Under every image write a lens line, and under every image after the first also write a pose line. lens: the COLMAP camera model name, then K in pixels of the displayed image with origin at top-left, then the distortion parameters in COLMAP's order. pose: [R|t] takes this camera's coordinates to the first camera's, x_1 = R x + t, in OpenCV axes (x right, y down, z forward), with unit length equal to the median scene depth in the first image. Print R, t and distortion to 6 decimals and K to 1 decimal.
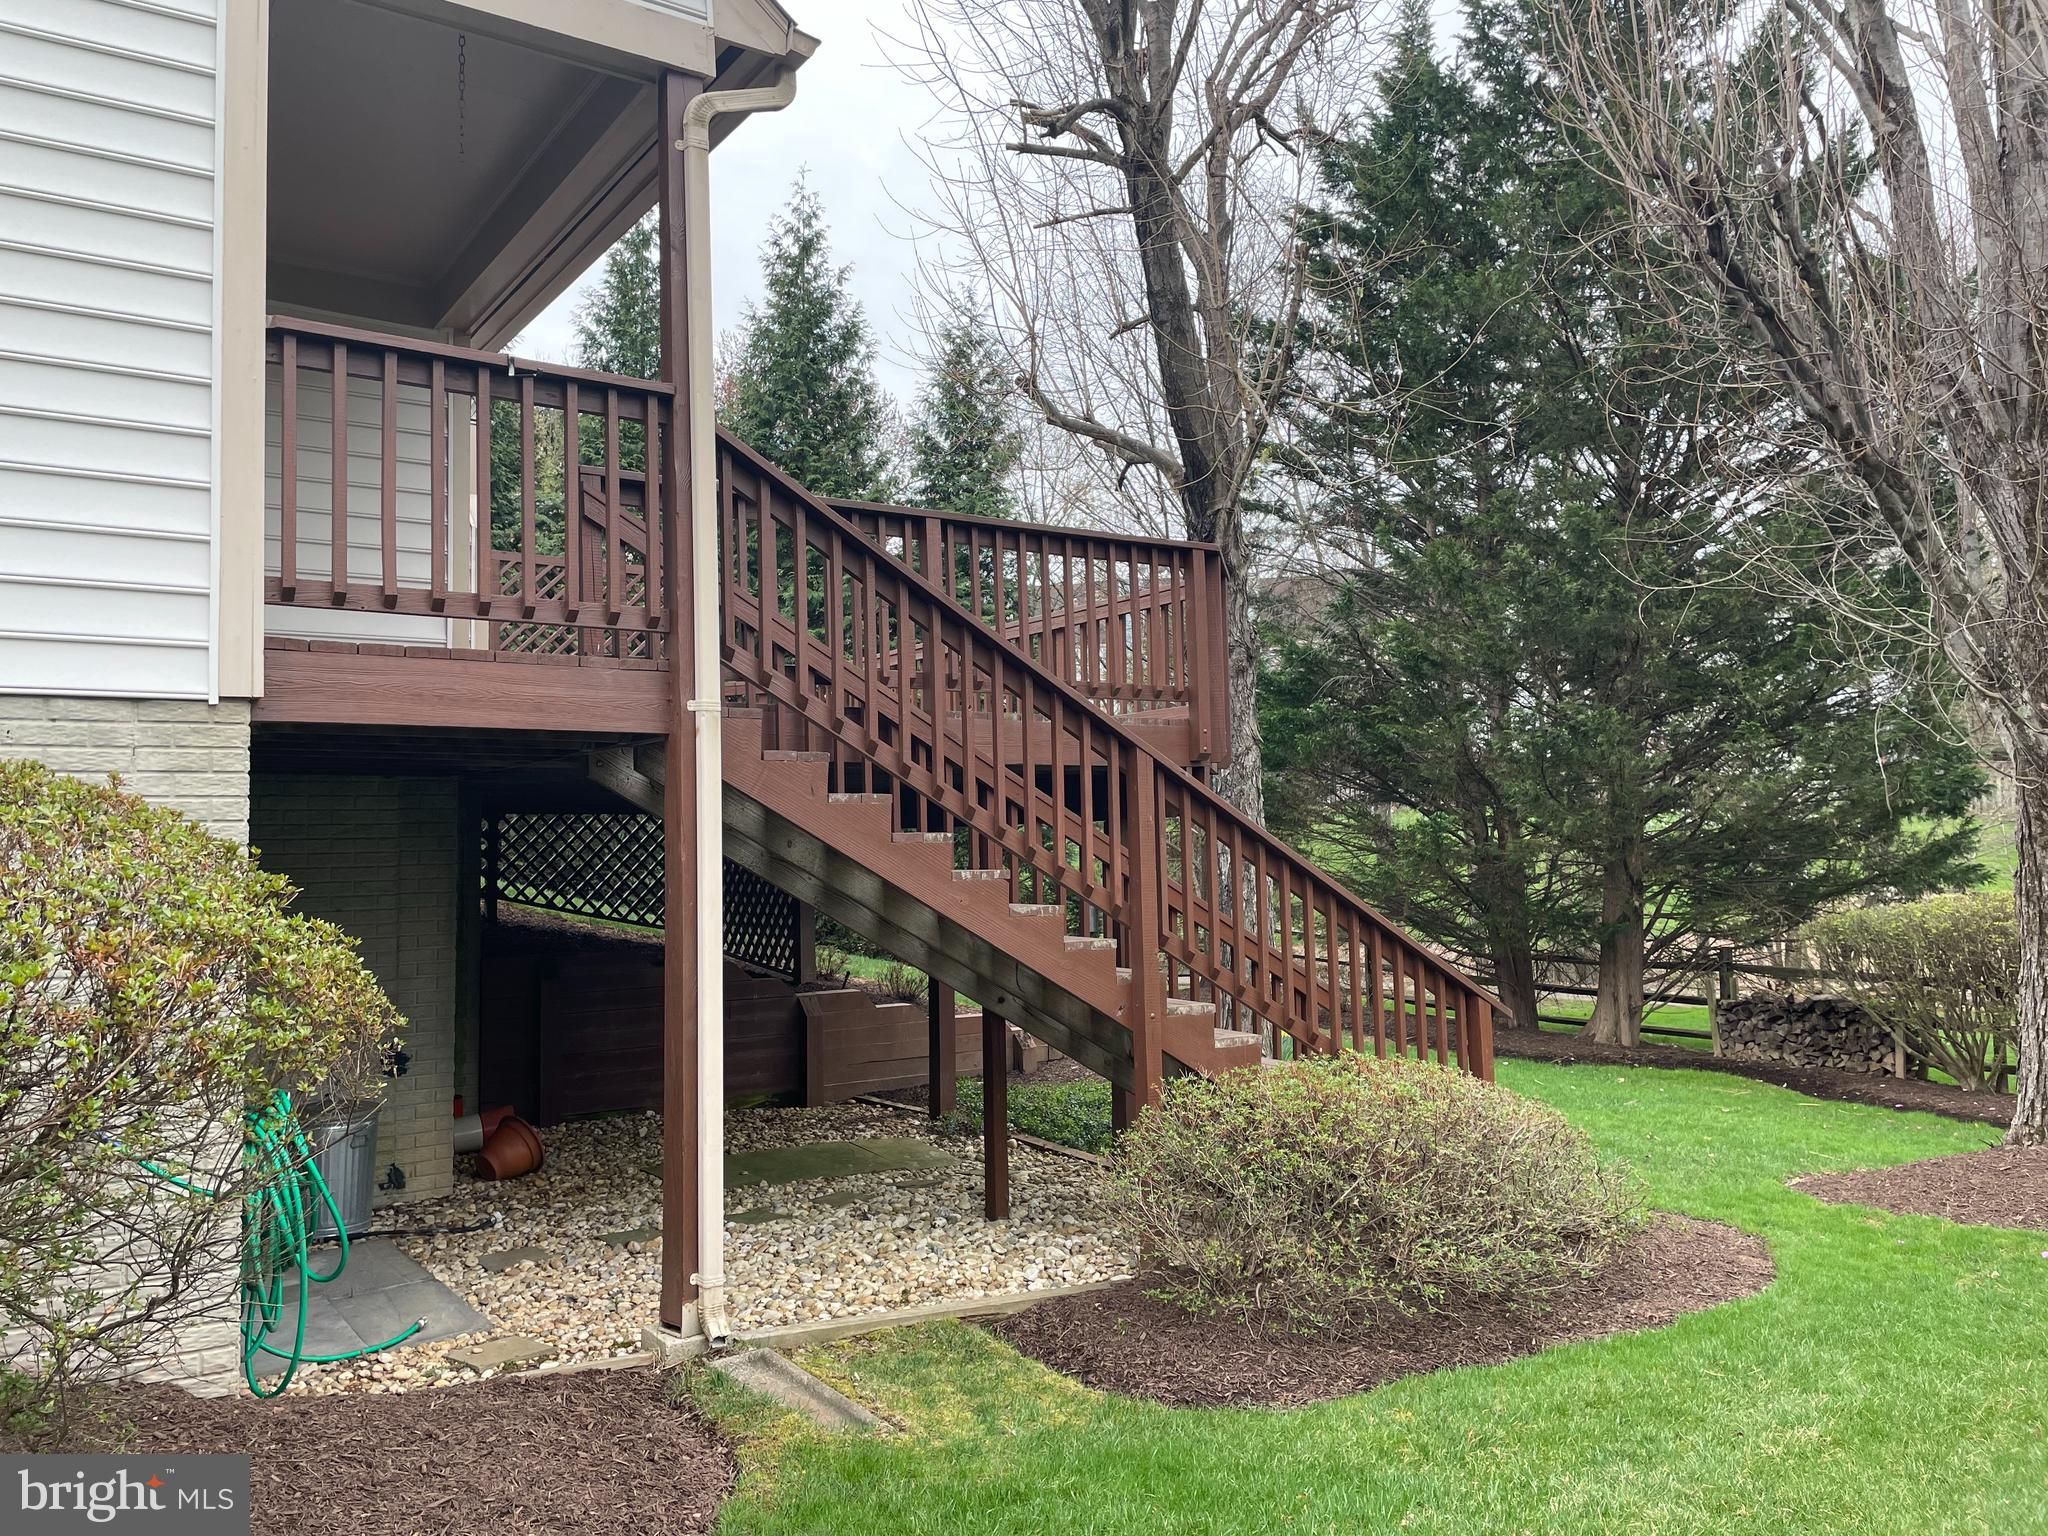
lens RADIAL K [[1546.1, 0, 989.5], [0, 1546.1, 772.3], [0, 0, 1]] dist [0.142157, -0.159142]
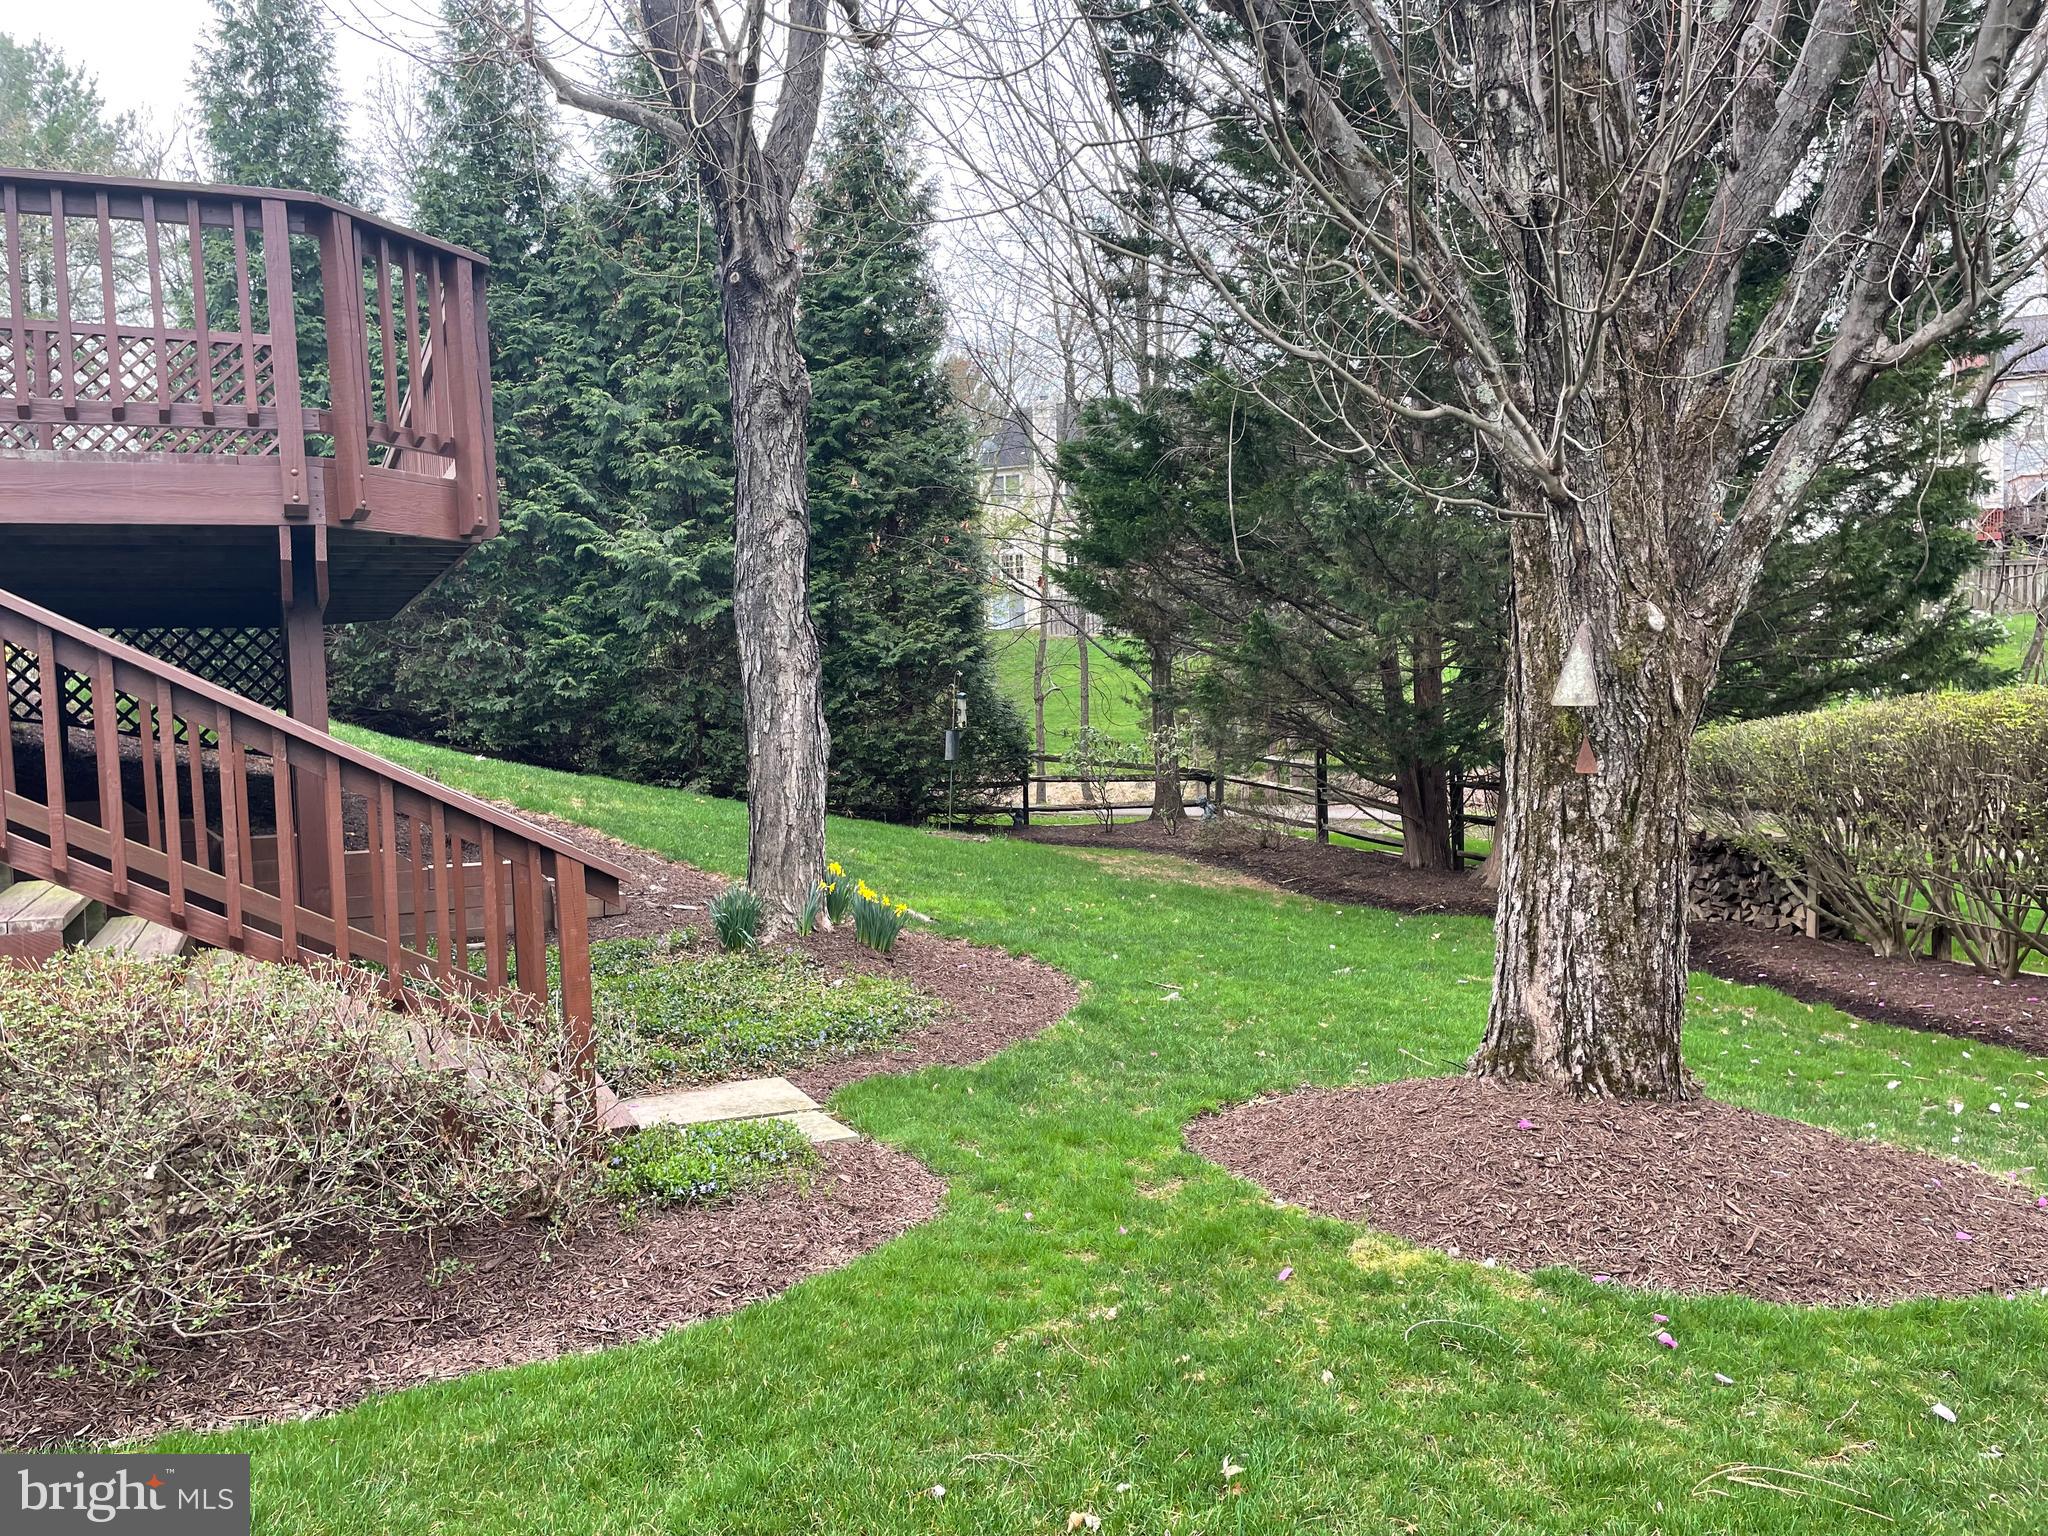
lens RADIAL K [[1546.1, 0, 989.5], [0, 1546.1, 772.3], [0, 0, 1]] dist [0.142157, -0.159142]
pose [[0.985098, -0.007939, -0.171813, 0.310676], [0.026507, 0.994007, 0.106050, 0.021927], [0.169941, -0.109024, 0.979405, 0.194161]]
